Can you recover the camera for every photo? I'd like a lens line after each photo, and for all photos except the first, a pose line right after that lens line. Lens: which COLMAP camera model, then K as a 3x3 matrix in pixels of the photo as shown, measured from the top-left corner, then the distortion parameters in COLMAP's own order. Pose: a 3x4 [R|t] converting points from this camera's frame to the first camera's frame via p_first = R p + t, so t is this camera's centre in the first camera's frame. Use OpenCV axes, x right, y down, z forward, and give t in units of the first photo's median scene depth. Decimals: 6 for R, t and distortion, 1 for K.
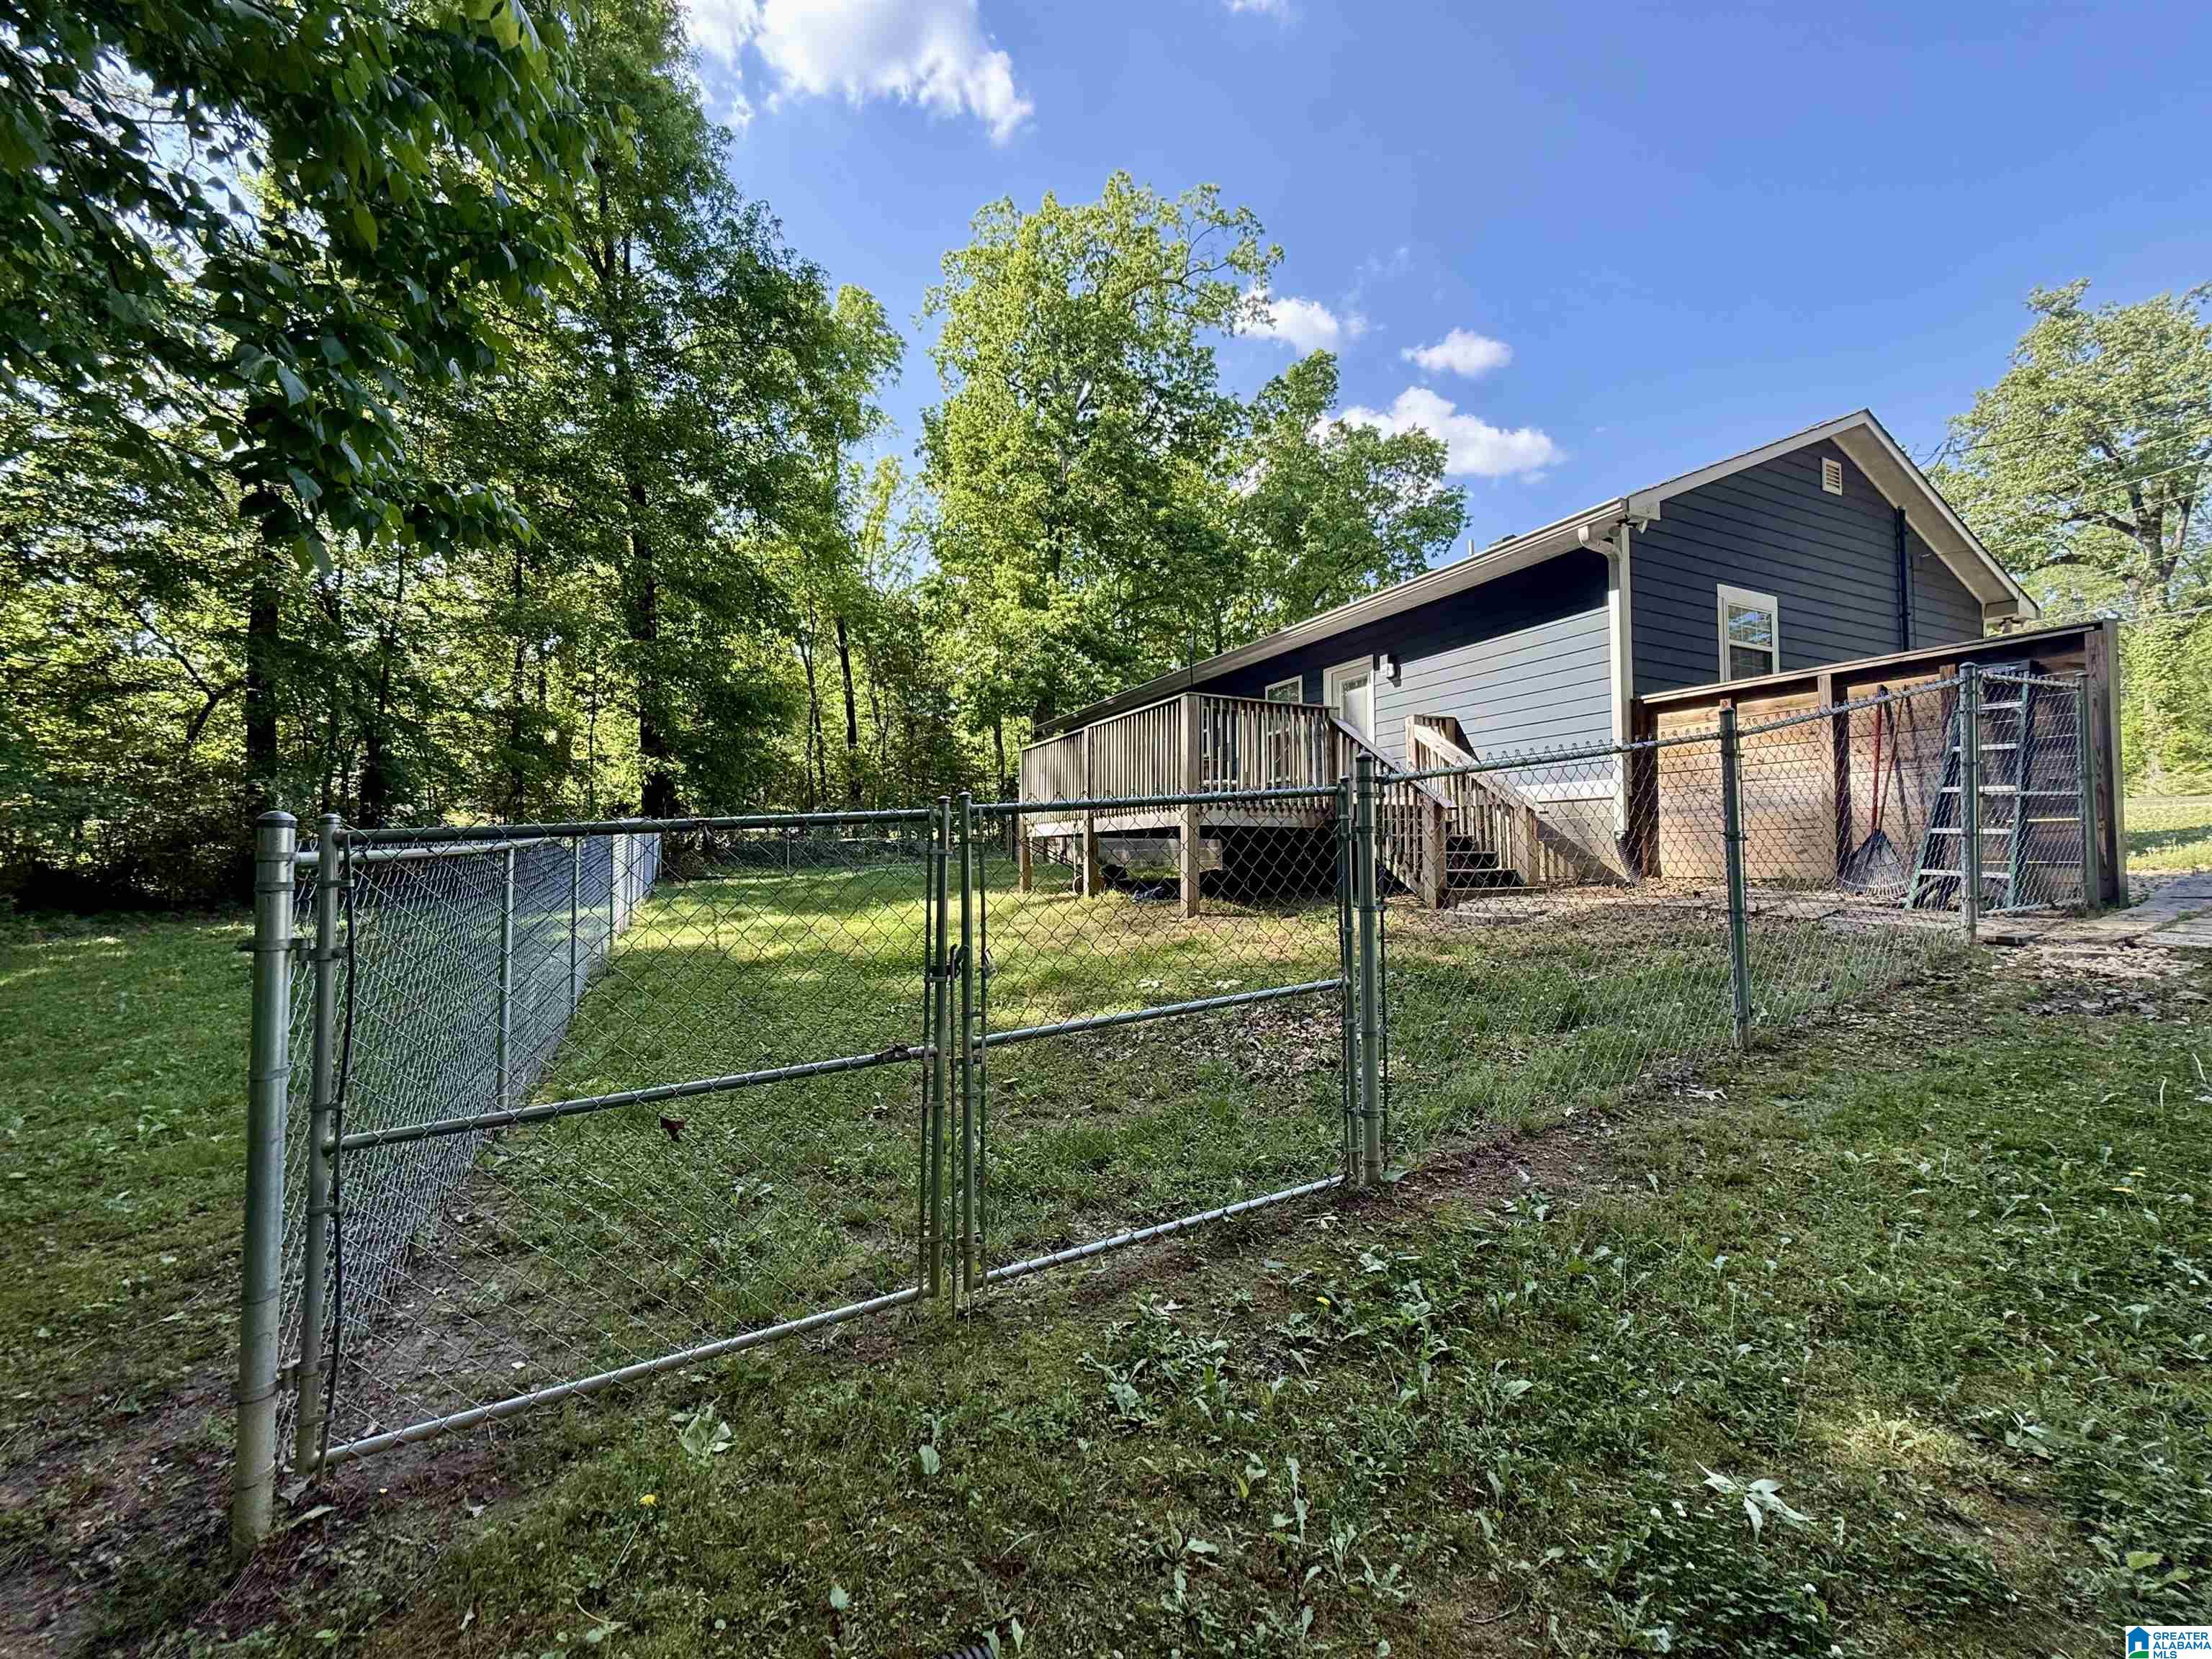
lens RADIAL K [[882.5, 0, 1105.8], [0, 882.5, 825.6], [0, 0, 1]] dist [-0.001434, 0.000838]
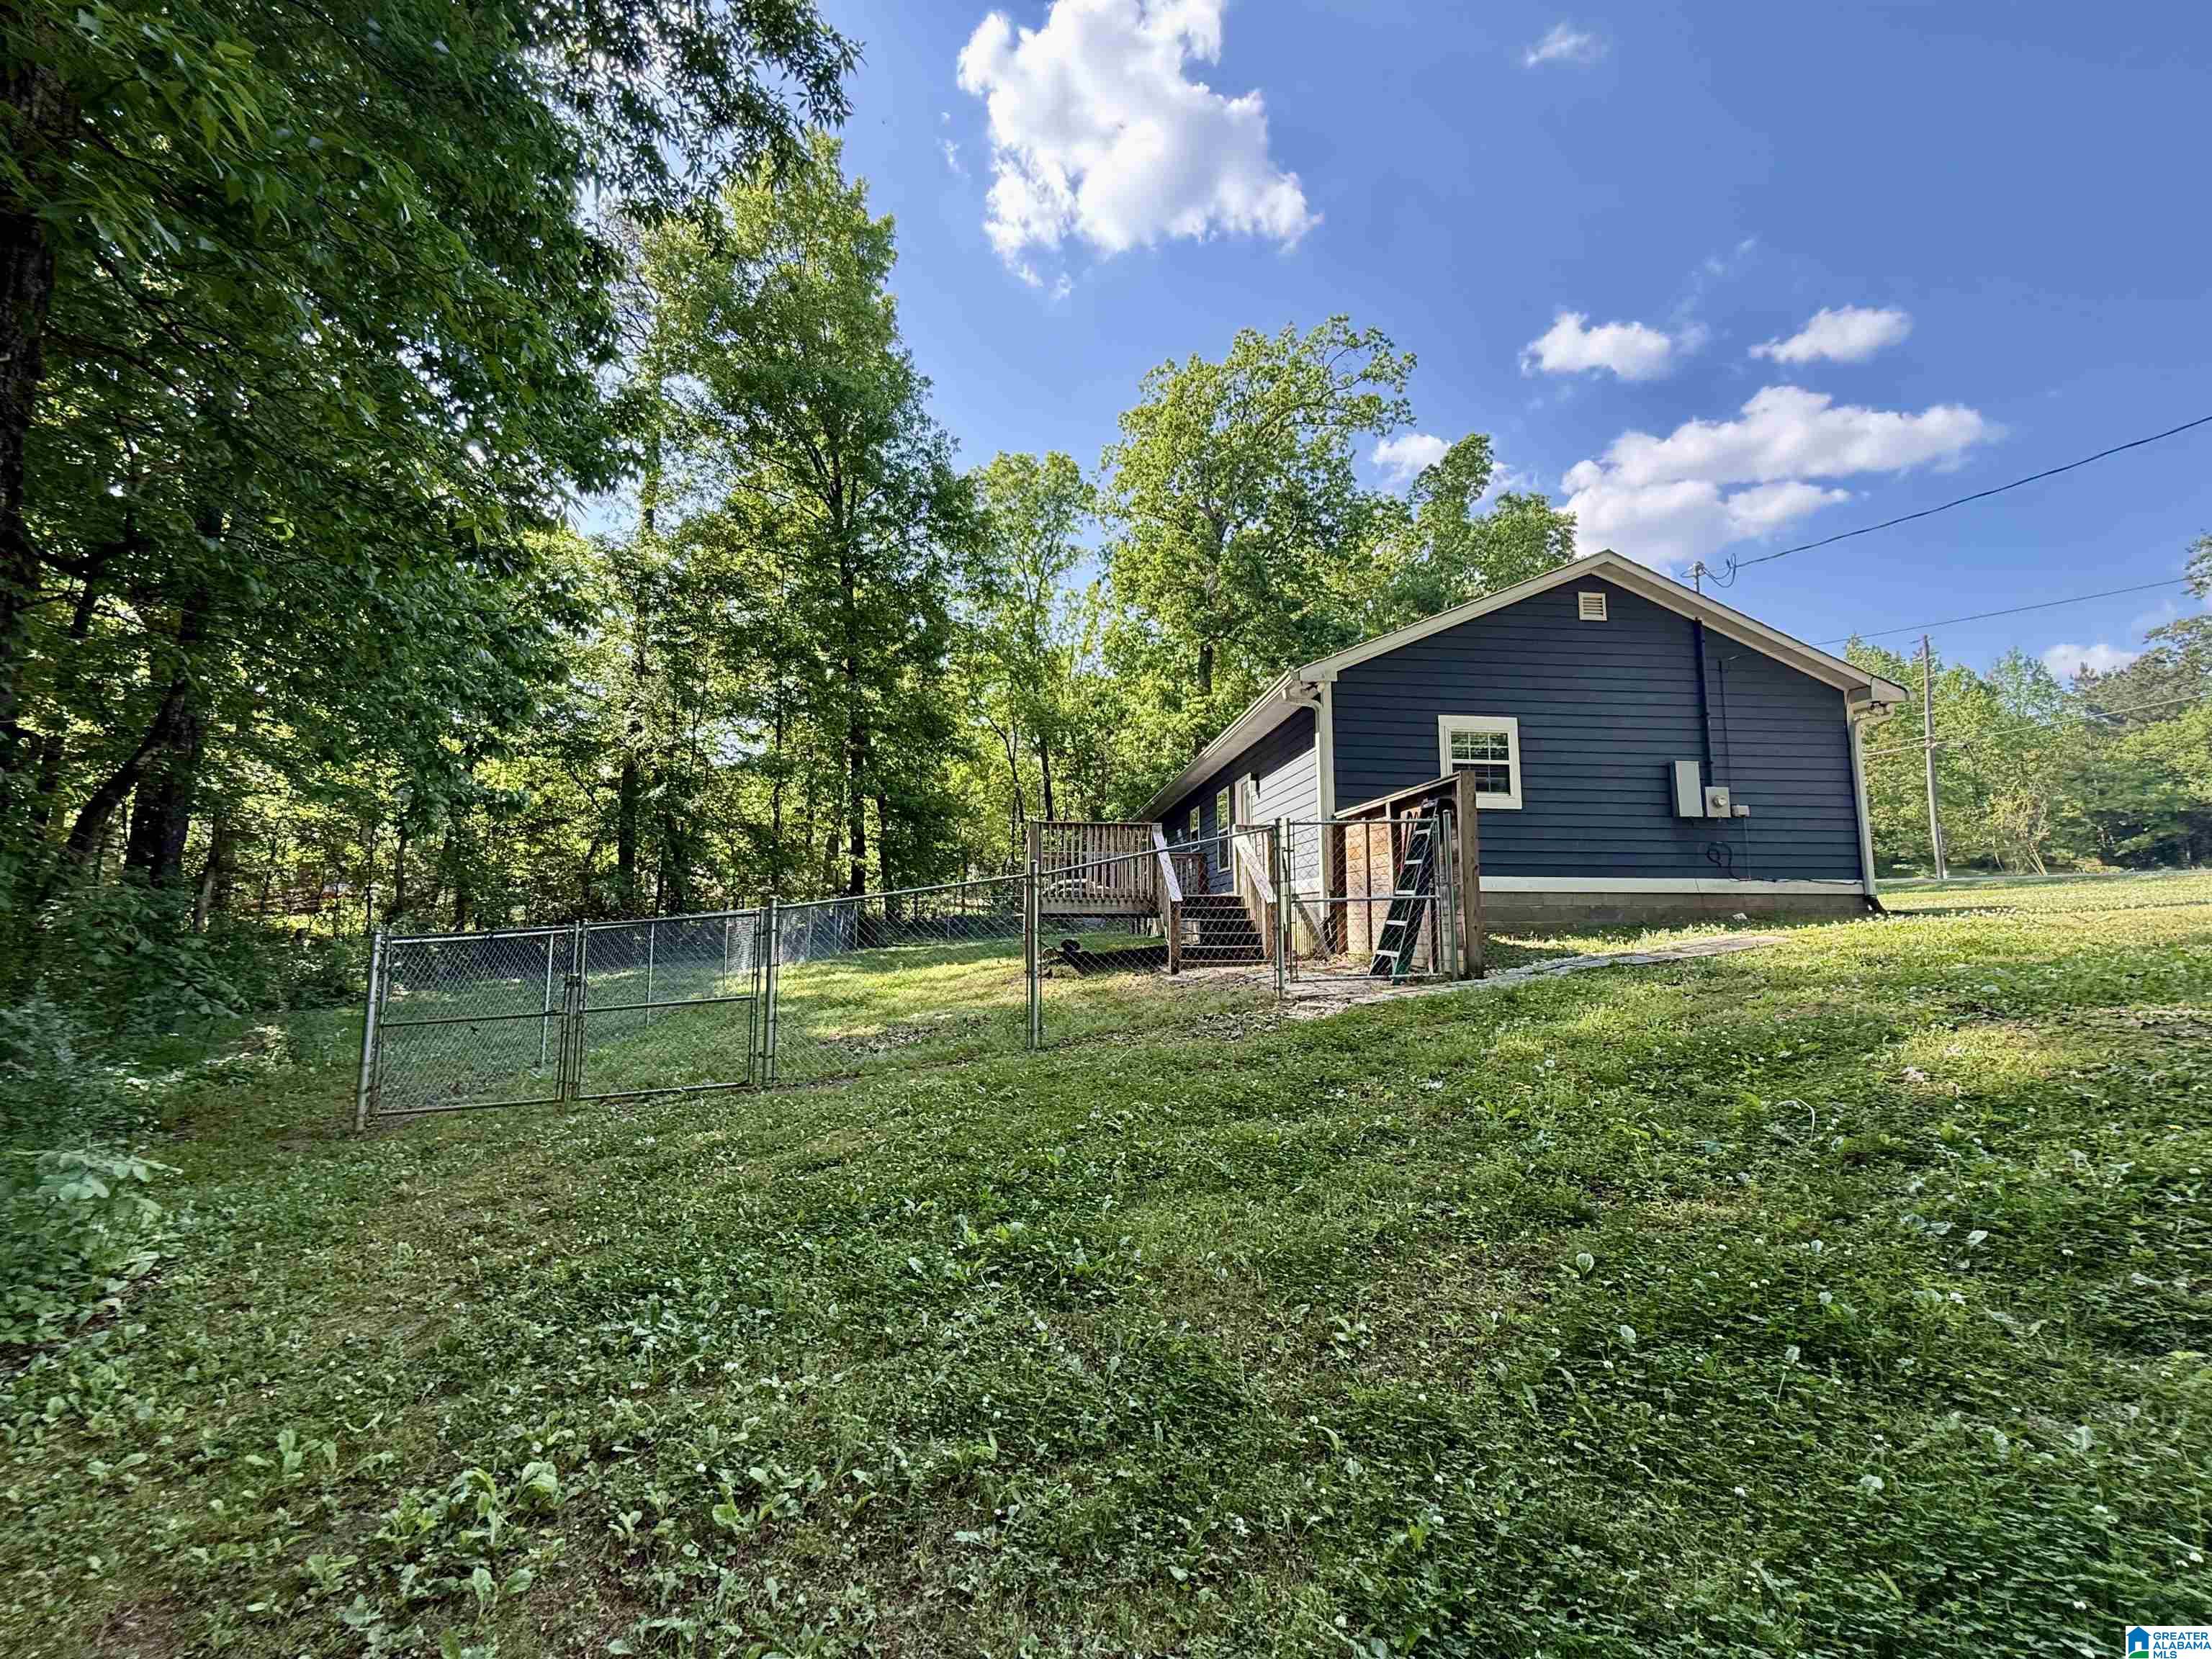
lens RADIAL K [[882.5, 0, 1105.5], [0, 882.5, 830.0], [0, 0, 1]] dist [-0.001434, 0.000838]
pose [[0.940228, -0.026833, -0.339487, 0.208575], [0.002581, 0.997424, -0.071688, -0.008631], [0.340536, 0.066527, 0.937875, -0.092211]]
